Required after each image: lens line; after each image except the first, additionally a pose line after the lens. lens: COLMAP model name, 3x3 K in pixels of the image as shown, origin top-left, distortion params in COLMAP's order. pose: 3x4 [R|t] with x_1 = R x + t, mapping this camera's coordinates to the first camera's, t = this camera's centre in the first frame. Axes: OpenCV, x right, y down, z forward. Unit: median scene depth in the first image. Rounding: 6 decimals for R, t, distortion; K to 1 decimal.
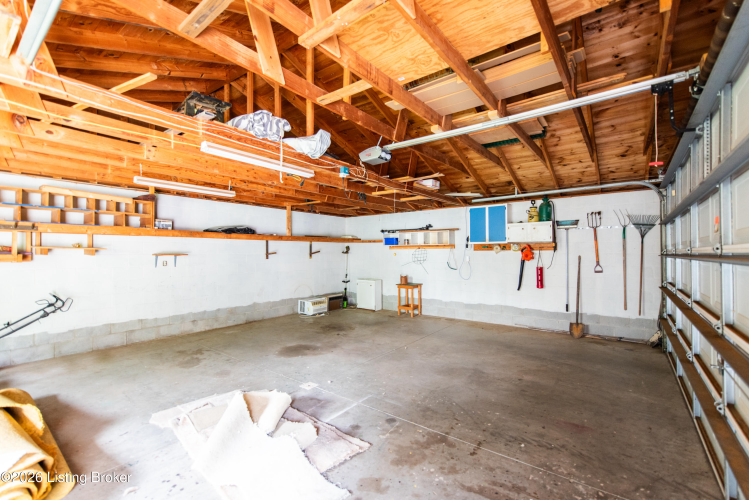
lens RADIAL K [[328.5, 0, 375.3], [0, 328.5, 246.8], [0, 0, 1]] dist [0.000430, 0.000213]
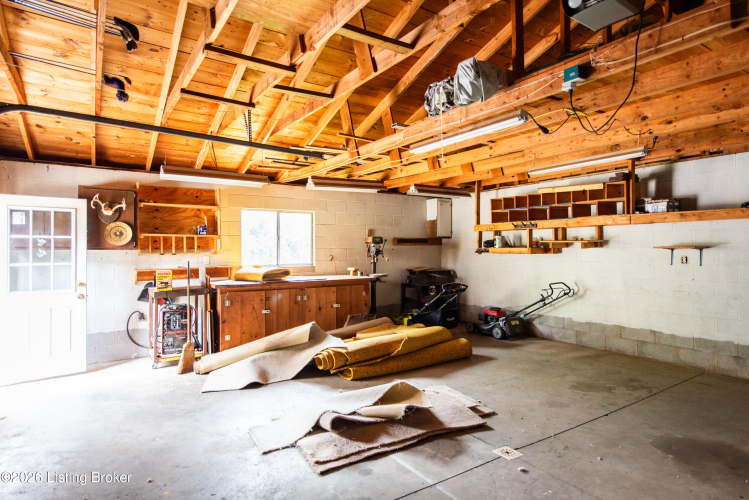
lens RADIAL K [[425.3, 0, 375.8], [0, 425.3, 253.6], [0, 0, 1]] dist [0.003192, 0.000138]
pose [[-0.349629, 0.011526, -0.936817, 0.529184], [0.027856, 0.999610, 0.001903, 0.020344], [0.936474, -0.025430, -0.349814, 0.847892]]
